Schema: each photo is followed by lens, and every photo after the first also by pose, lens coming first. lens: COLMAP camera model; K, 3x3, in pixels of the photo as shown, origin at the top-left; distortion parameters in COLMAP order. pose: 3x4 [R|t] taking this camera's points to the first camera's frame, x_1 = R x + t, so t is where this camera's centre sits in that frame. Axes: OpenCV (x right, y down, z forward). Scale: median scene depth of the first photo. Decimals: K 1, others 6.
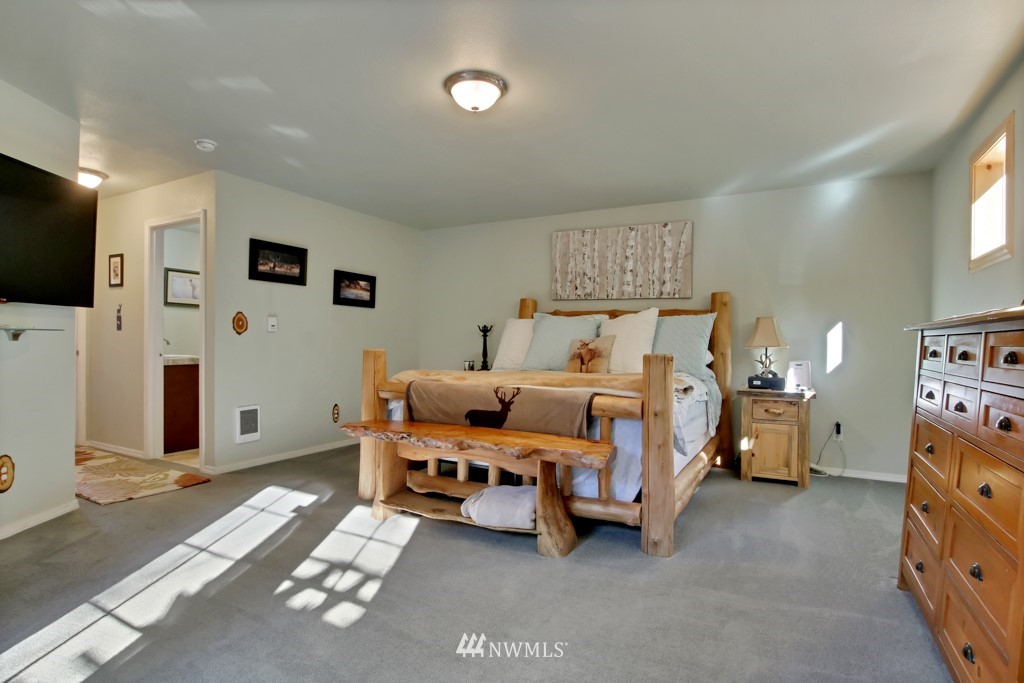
lens RADIAL K [[522.1, 0, 510.1], [0, 522.1, 344.8], [0, 0, 1]] dist [-0.016448, -0.000250]
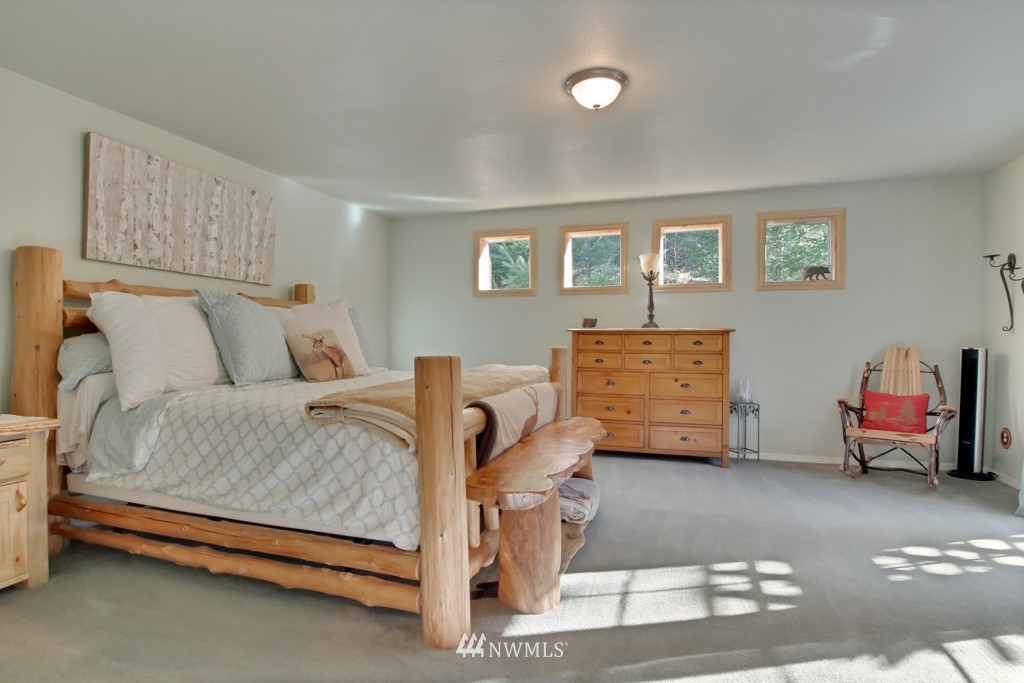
lens RADIAL K [[522.1, 0, 510.0], [0, 522.1, 341.6], [0, 0, 1]] dist [-0.016448, -0.000250]
pose [[-0.171313, -0.020272, 0.985008, -0.560925], [0.000830, 0.999785, 0.020720, -0.013522], [-0.985216, 0.004367, -0.171260, 0.728908]]
